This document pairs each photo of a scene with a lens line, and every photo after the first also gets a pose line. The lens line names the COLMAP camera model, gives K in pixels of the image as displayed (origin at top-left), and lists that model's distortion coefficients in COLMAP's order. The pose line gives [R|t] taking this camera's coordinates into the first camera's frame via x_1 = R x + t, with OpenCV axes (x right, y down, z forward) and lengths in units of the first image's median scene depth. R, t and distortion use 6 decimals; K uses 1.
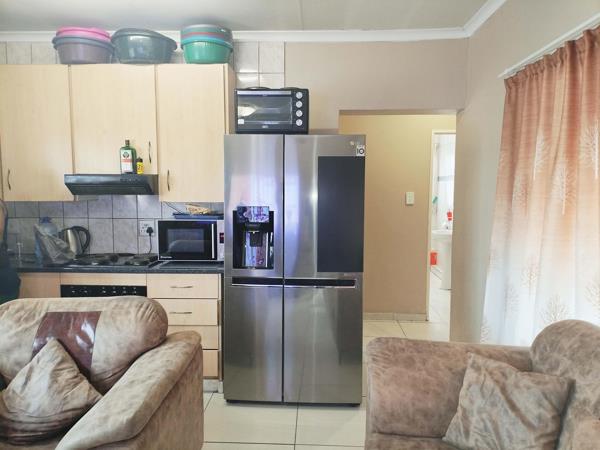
lens RADIAL K [[454.1, 0, 299.9], [0, 454.1, 220.4], [0, 0, 1]] dist [0.103705, -0.156904]
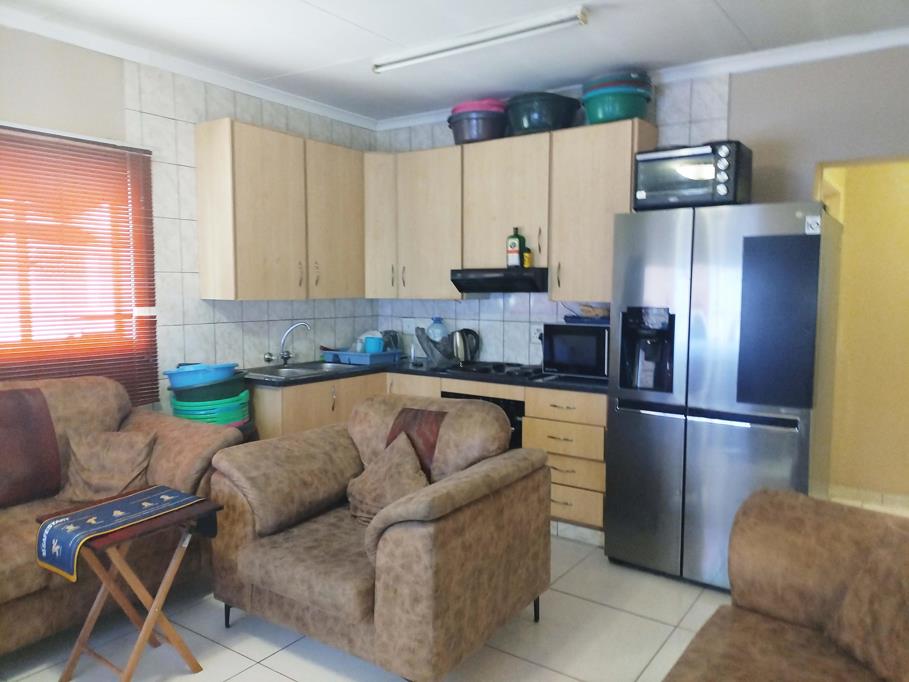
lens RADIAL K [[713.4, 0, 450.7], [0, 713.4, 336.4], [0, 0, 1]] dist [0.103135, -0.192757]
pose [[0.829915, 0.038314, -0.556572, 0.265909], [-0.042124, 0.999095, 0.005964, 0.022428], [0.556297, 0.018496, 0.830778, -0.151384]]
